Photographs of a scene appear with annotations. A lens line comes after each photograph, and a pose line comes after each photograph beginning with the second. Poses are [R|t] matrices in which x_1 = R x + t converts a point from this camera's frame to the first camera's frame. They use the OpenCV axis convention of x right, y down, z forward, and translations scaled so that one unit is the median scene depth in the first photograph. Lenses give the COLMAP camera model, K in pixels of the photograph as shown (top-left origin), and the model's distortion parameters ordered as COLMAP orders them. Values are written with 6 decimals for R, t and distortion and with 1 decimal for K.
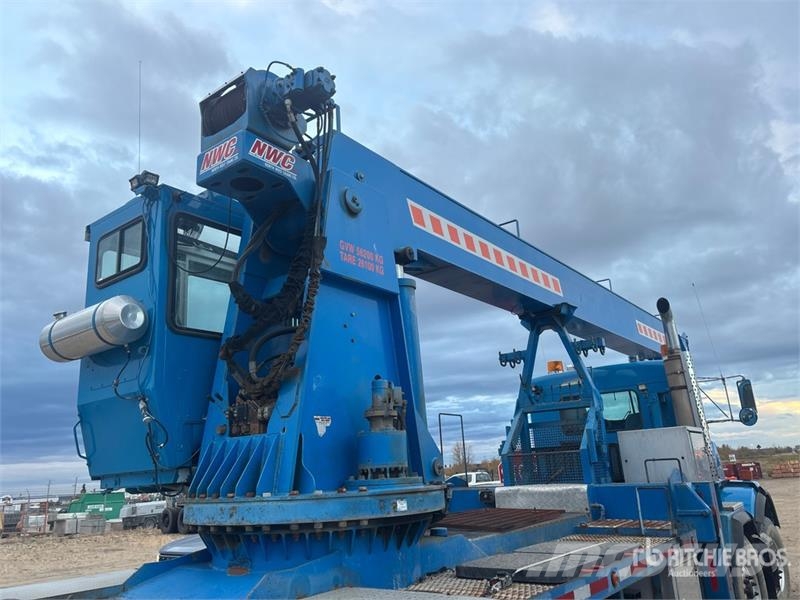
lens RADIAL K [[628.6, 0, 400.0], [0, 628.6, 300.0], [0, 0, 1]] dist [0.012821, 0.002466]
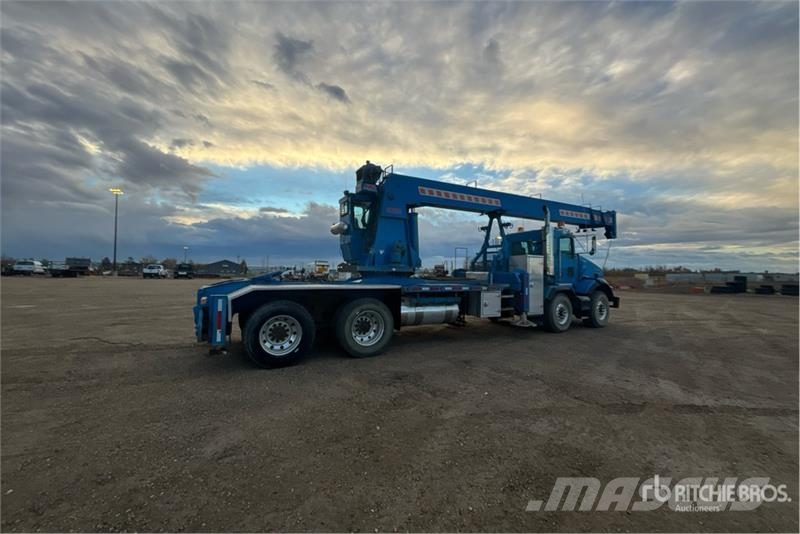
lens RADIAL K [[336.7, 0, 400.0], [0, 336.7, 267.0], [0, 0, 1]] dist [0.000434, -0.000054]
pose [[0.921706, 0.043260, -0.385470, 0.739341], [0.055097, 0.969084, 0.240502, -0.211247], [0.383957, -0.242910, 0.890826, -0.883896]]
